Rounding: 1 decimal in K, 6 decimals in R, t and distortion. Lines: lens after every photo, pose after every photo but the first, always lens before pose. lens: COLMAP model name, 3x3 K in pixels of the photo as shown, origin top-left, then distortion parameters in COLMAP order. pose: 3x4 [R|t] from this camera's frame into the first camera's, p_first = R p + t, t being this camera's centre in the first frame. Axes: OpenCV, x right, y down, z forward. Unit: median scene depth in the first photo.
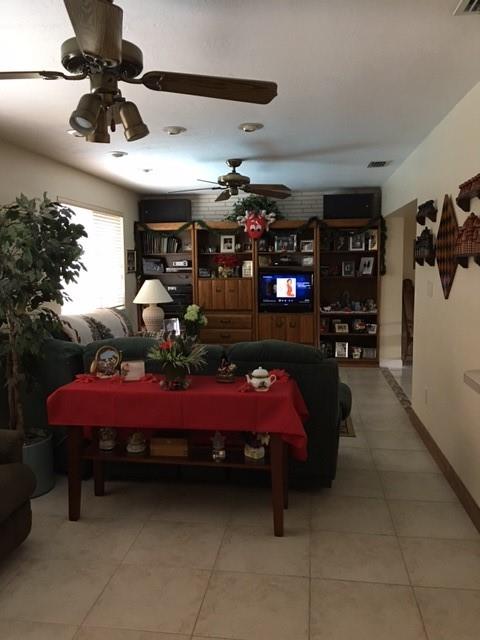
lens RADIAL K [[555.5, 0, 240.0], [0, 555.5, 320.0], [0, 0, 1]] dist [0.052682, -0.014621]
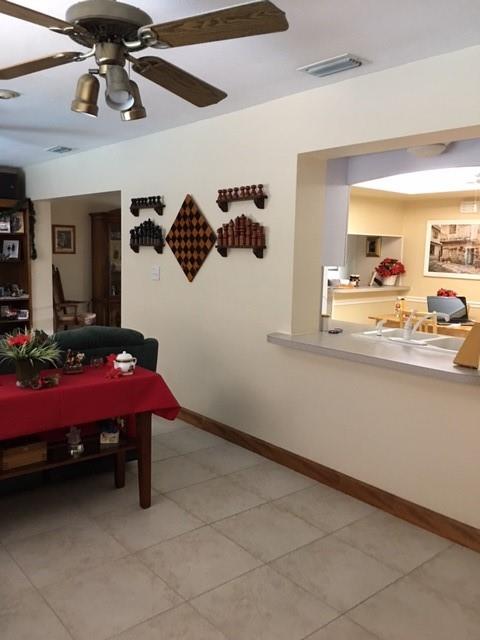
lens RADIAL K [[555.5, 0, 240.0], [0, 555.5, 320.0], [0, 0, 1]] dist [0.052682, -0.014621]
pose [[0.671172, -0.073568, 0.737642, -0.537189], [0.051691, 0.997286, 0.052430, -0.014852], [-0.739498, 0.002940, 0.673153, 0.147106]]
